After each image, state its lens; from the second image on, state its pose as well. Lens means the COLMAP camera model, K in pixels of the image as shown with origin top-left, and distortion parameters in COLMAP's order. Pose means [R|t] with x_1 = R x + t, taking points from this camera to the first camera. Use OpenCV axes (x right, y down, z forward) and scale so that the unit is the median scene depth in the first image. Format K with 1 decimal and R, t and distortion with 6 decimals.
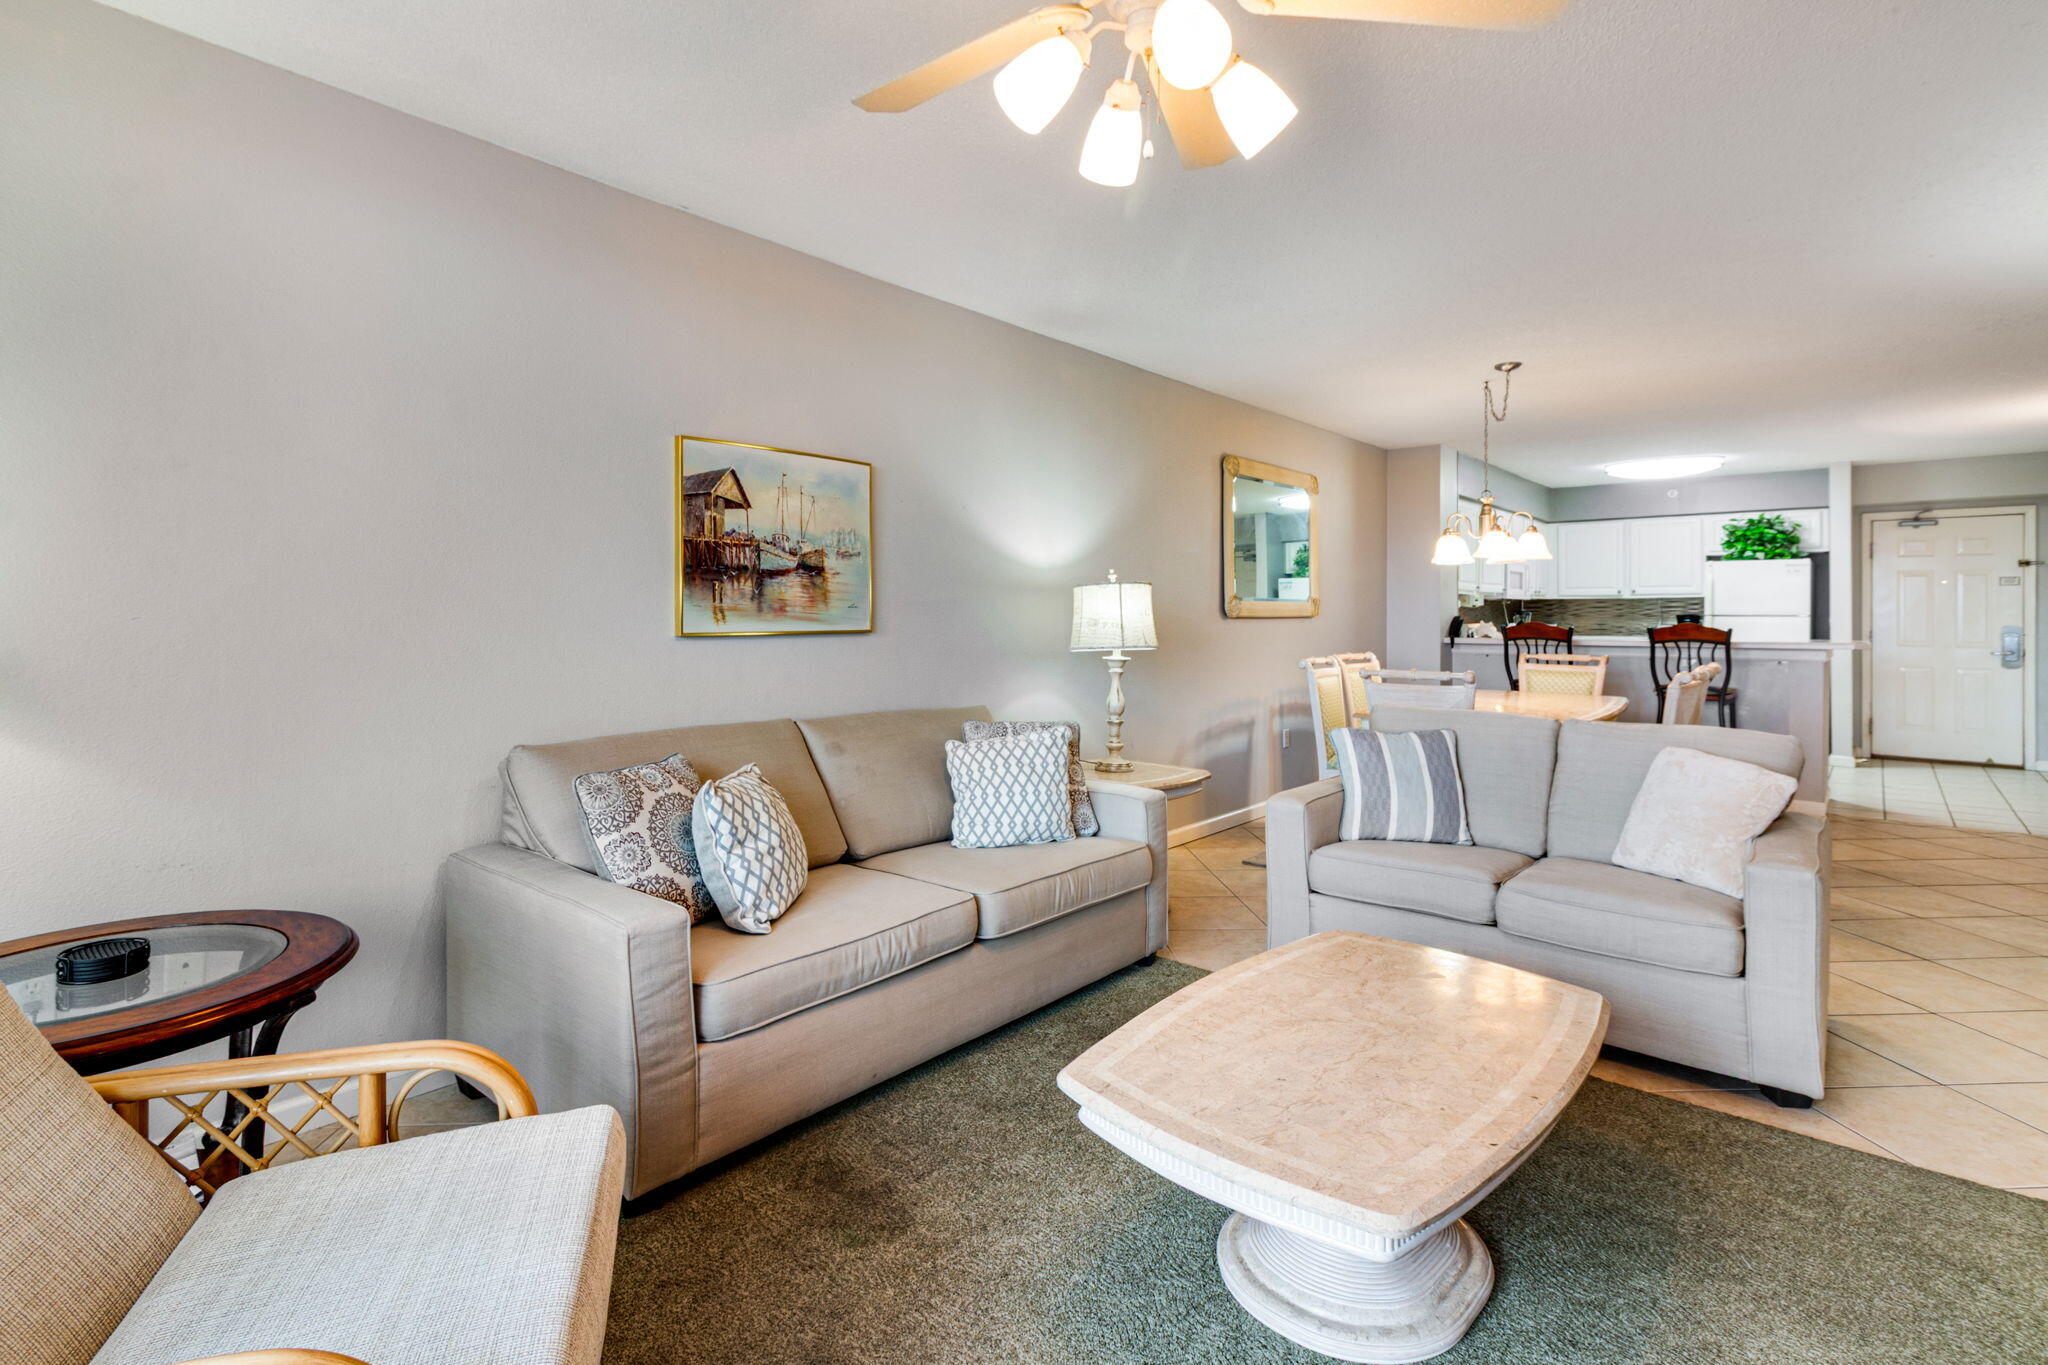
lens RADIAL K [[957.6, 0, 1022.7], [0, 957.6, 610.1], [0, 0, 1]] dist [-0.002436, -0.000983]
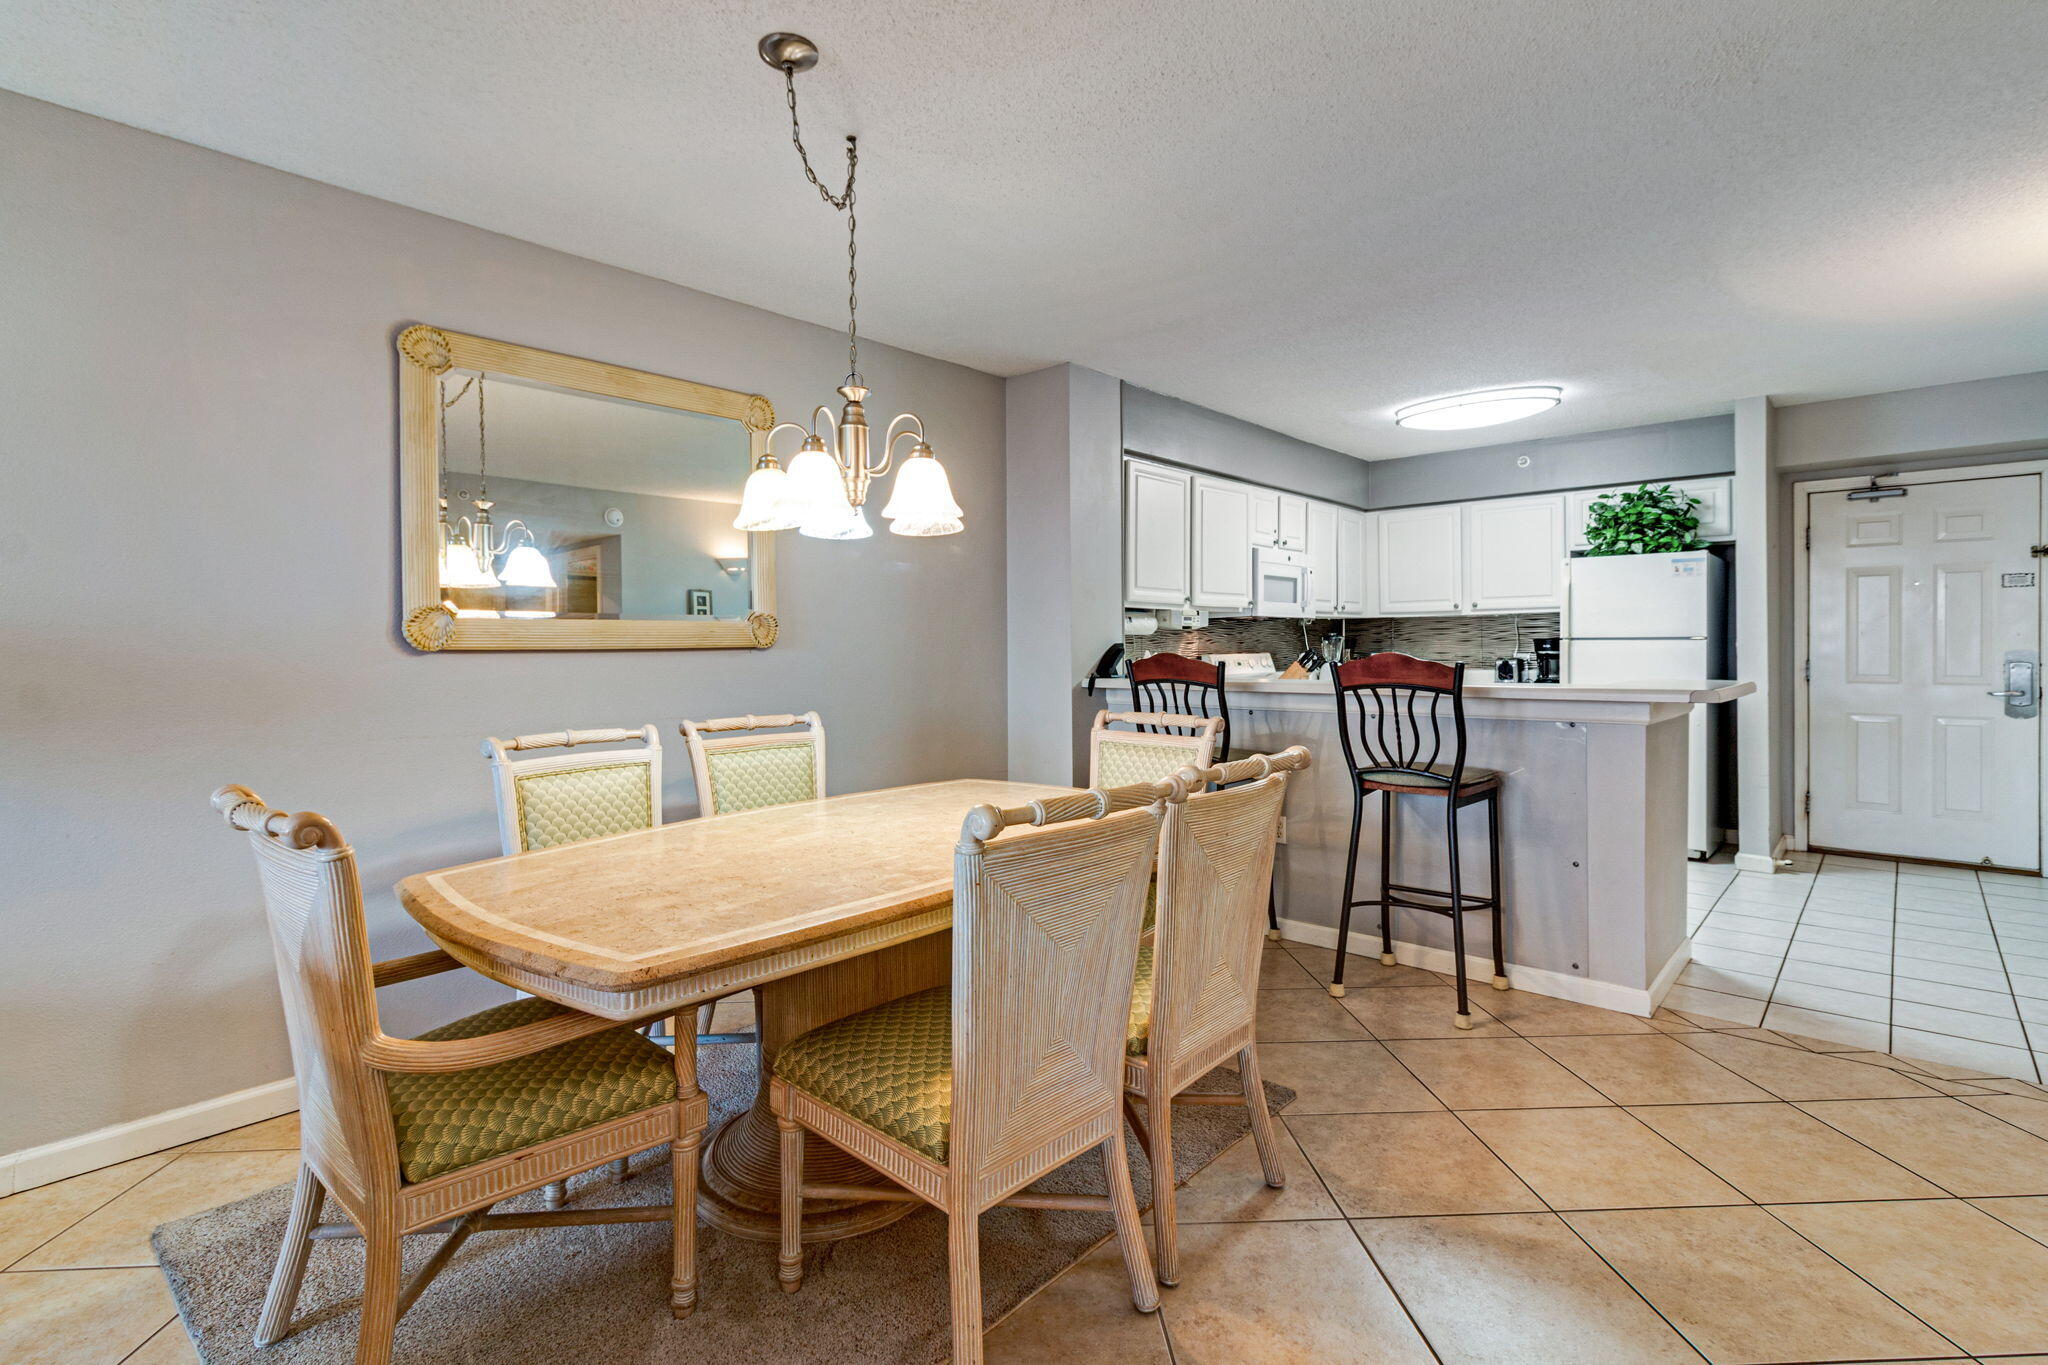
lens RADIAL K [[979.8, 0, 1030.4], [0, 979.8, 650.0], [0, 0, 1]] dist [0.003127, 0.001221]
pose [[0.999954, -0.009122, -0.002977, 0.360421], [0.009148, 0.999917, 0.009085, 0.003883], [0.002894, -0.009112, 0.999954, 0.325947]]
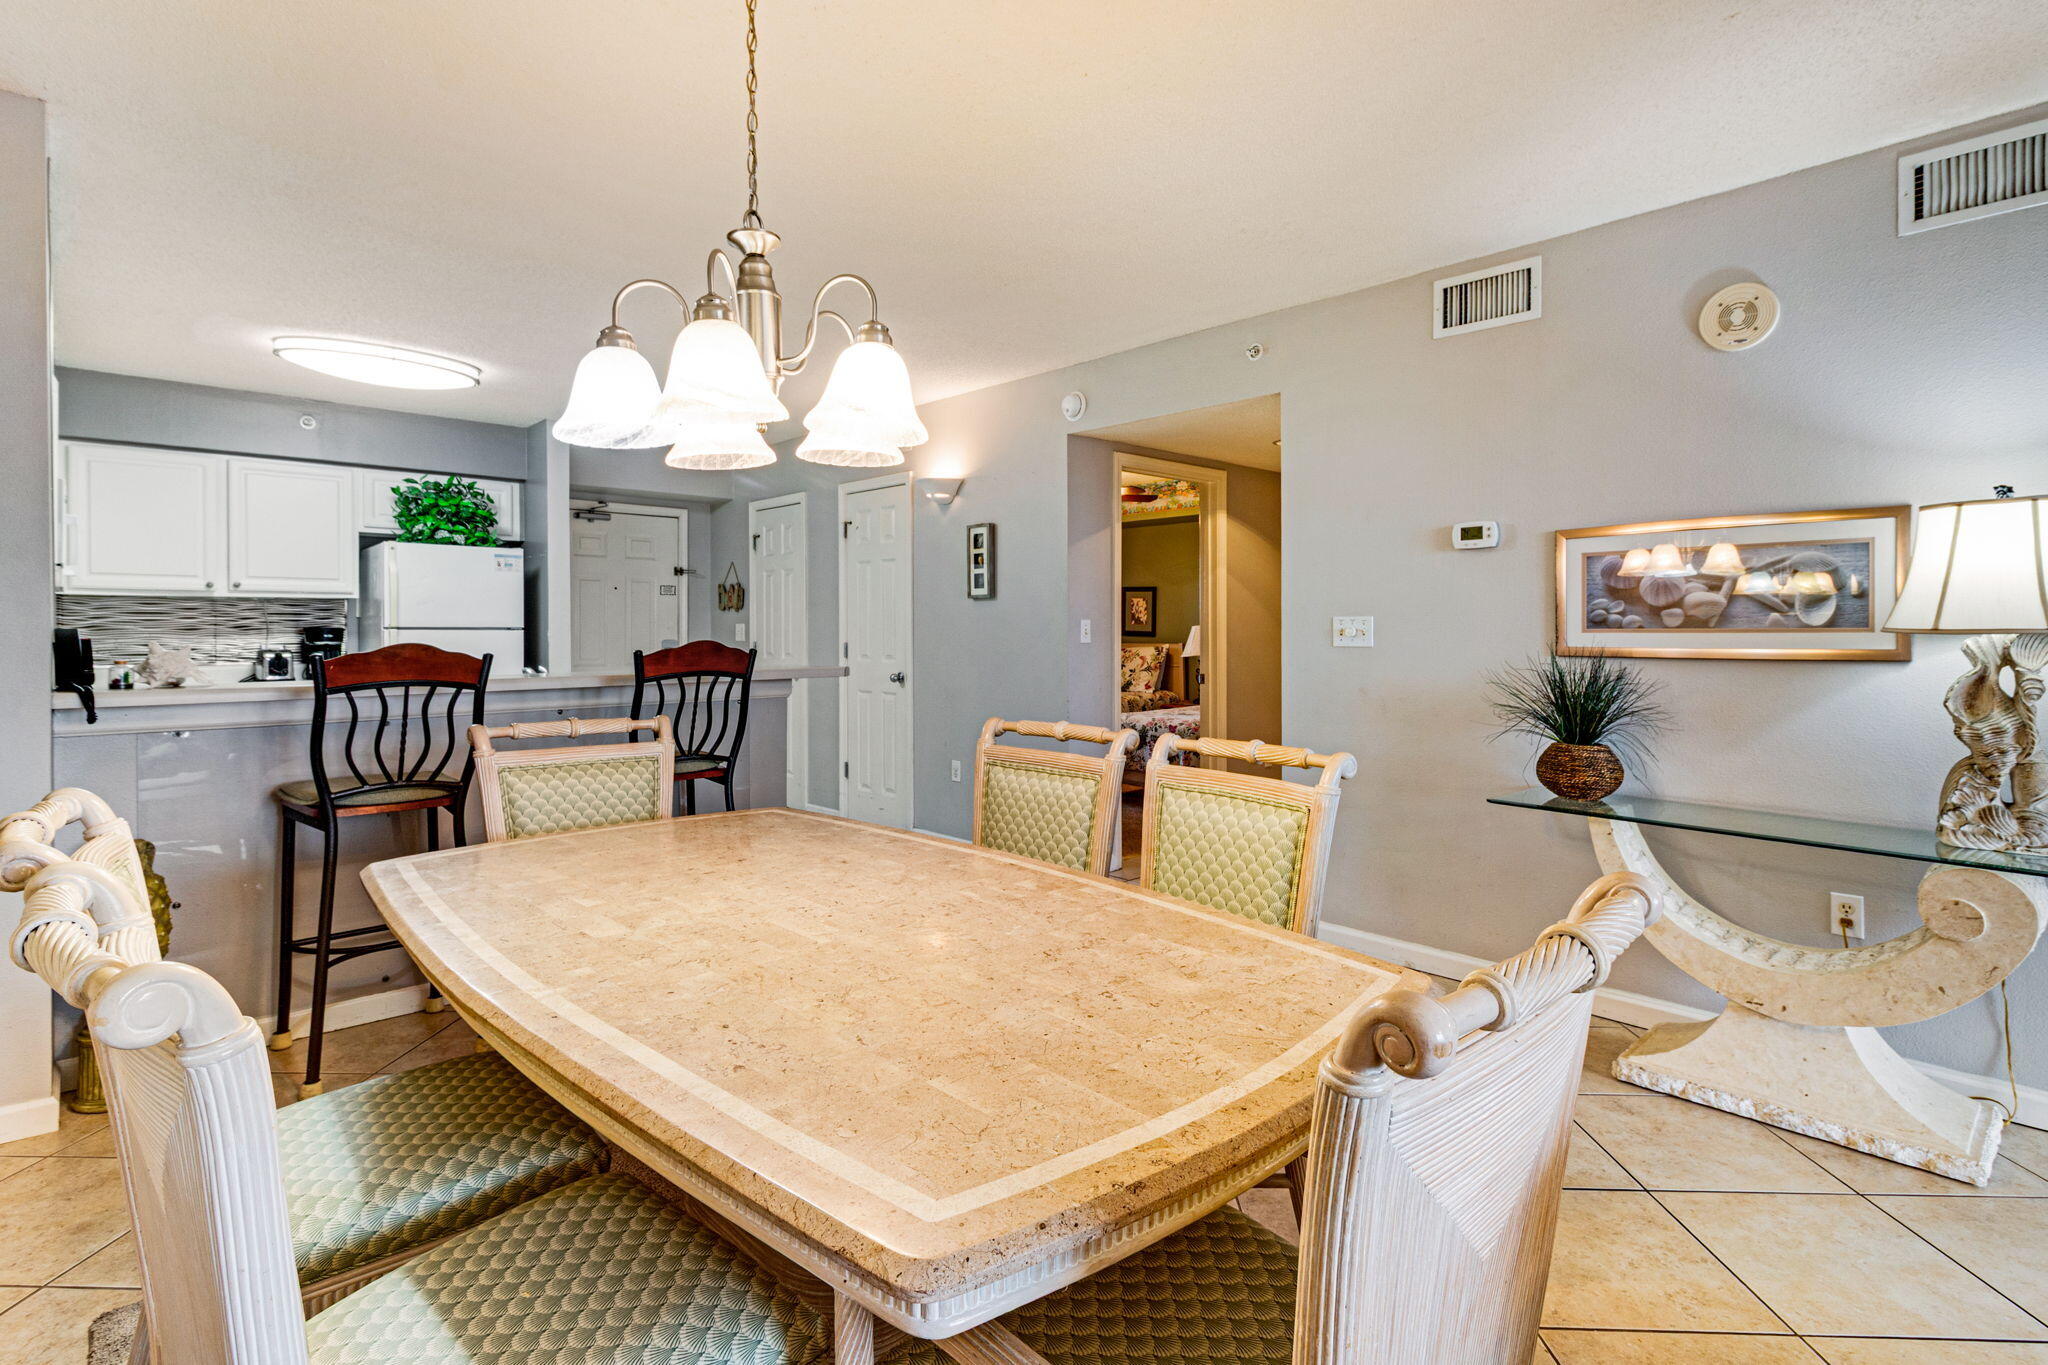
lens RADIAL K [[1015.0, 0, 994.2], [0, 1015.0, 643.6], [0, 0, 1]] dist [0.004798, 0.000099]
pose [[0.119935, -0.013966, 0.992683, 0.107933], [-0.004185, 0.999885, 0.014573, 0.004760], [-0.992773, -0.005902, 0.119863, 0.551298]]
